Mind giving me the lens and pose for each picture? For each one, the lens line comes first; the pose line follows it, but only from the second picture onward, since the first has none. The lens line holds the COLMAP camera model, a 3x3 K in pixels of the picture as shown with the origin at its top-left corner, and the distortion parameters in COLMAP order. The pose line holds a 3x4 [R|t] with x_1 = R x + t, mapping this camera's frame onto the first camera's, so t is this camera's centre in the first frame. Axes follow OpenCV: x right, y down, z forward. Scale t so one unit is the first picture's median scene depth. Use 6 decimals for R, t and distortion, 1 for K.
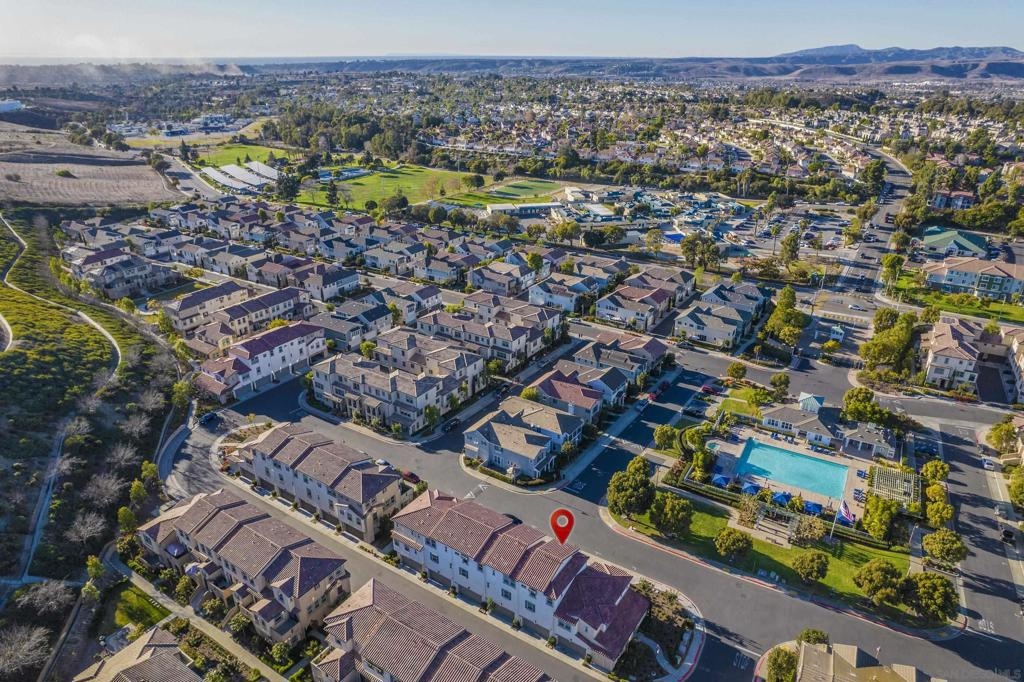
lens RADIAL K [[658.3, 0, 511.1], [0, 658.3, 352.3], [0, 0, 1]] dist [-0.074174, 0.065814]
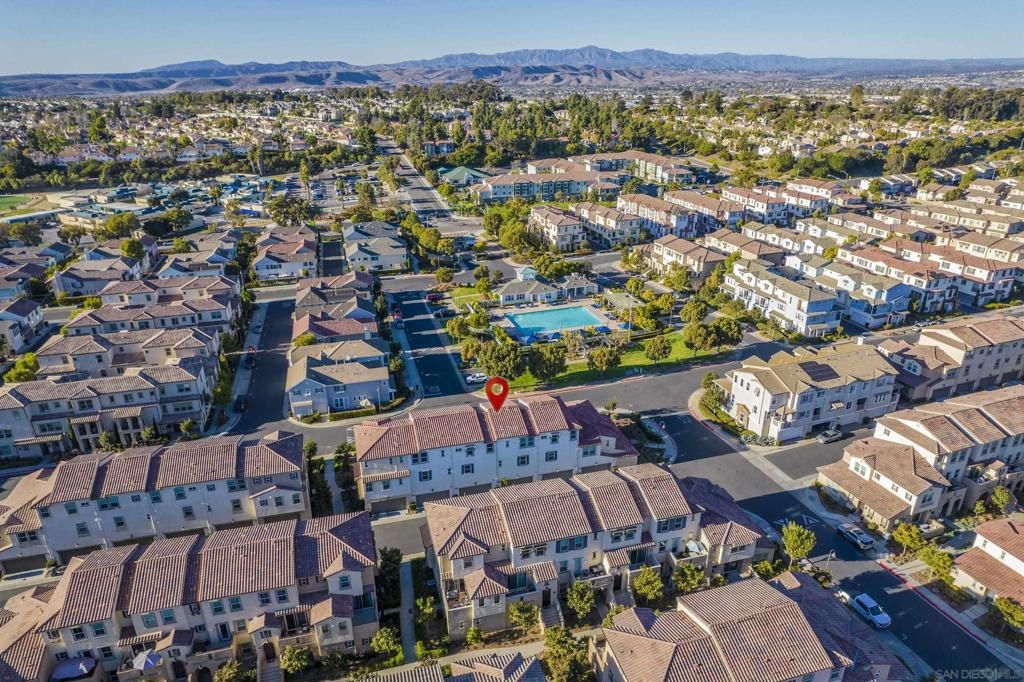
lens RADIAL K [[658.3, 0, 511.1], [0, 658.3, 352.3], [0, 0, 1]] dist [-0.074174, 0.065814]
pose [[0.656146, -0.303495, 0.690915, -0.302244], [0.319656, 0.941145, 0.109843, 0.052534], [-0.683588, 0.148782, 0.714542, 0.142692]]
